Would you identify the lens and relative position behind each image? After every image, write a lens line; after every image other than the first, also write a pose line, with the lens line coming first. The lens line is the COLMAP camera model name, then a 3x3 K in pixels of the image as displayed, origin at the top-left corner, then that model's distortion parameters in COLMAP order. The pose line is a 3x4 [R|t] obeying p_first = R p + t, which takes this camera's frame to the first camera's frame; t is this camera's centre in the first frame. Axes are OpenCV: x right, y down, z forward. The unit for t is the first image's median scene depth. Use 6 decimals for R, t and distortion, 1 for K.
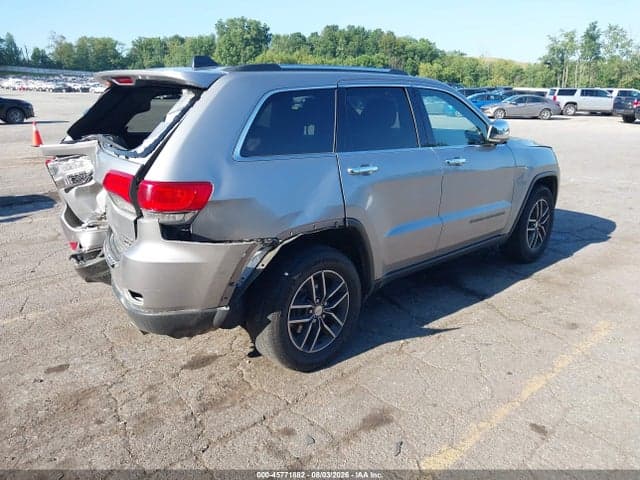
lens RADIAL K [[513.1, 0, 322.3], [0, 513.1, 242.0], [0, 0, 1]] dist [0.017096, -0.018999]
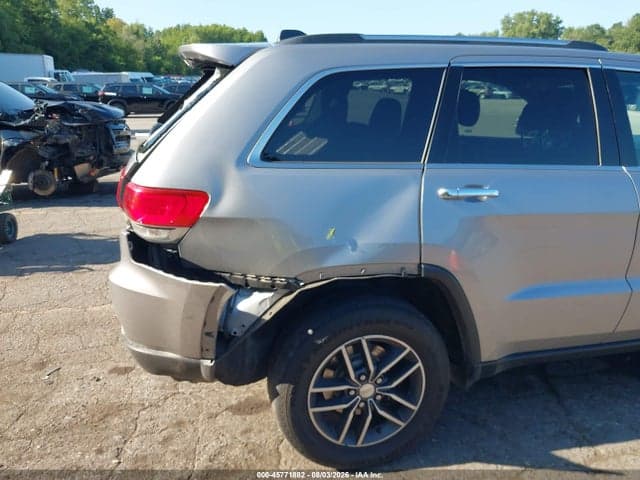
lens RADIAL K [[513.1, 0, 321.1], [0, 513.1, 237.0], [0, 0, 1]] dist [0.017096, -0.018999]
pose [[0.872795, 0.139667, -0.467678, 0.192275], [-0.142439, 0.989360, 0.029638, -0.067183], [0.466841, 0.040748, 0.883402, 0.293663]]
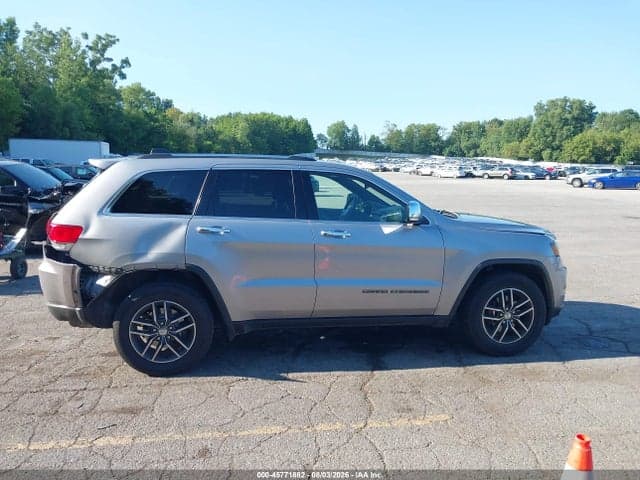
lens RADIAL K [[513.1, 0, 322.6], [0, 513.1, 233.5], [0, 0, 1]] dist [0.017096, -0.018999]
pose [[0.829133, 0.074041, -0.554126, 0.878886], [-0.163259, 0.980052, -0.113330, -0.025014], [0.534682, 0.184432, 0.824682, 0.060658]]
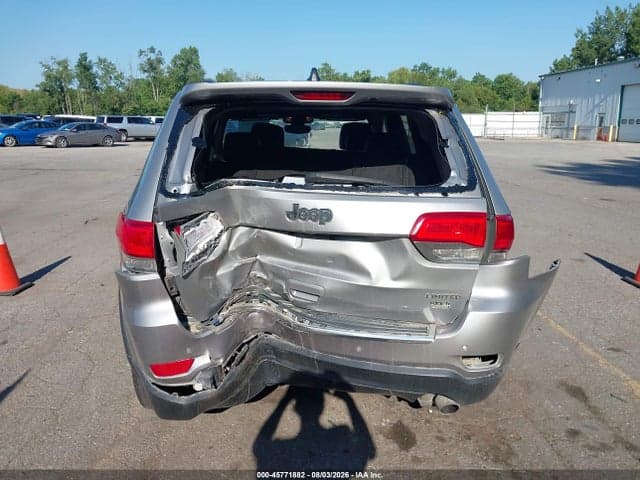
lens RADIAL K [[513.1, 0, 326.4], [0, 513.1, 240.9], [0, 0, 1]] dist [0.017096, -0.018999]
pose [[0.625669, -0.180702, 0.758871, -0.768194], [0.220329, 0.974128, 0.050304, -0.121225], [-0.748327, 0.135727, 0.649295, 0.445813]]
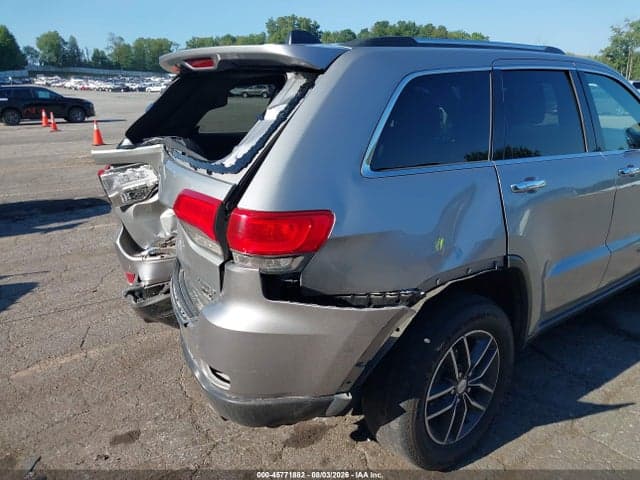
lens RADIAL K [[513.1, 0, 321.9], [0, 513.1, 235.6], [0, 0, 1]] dist [0.017096, -0.018999]
pose [[0.995919, 0.014054, -0.089152, -0.116730], [-0.014603, 0.999878, -0.005509, -0.054317], [0.089064, 0.006788, 0.996003, 0.230893]]
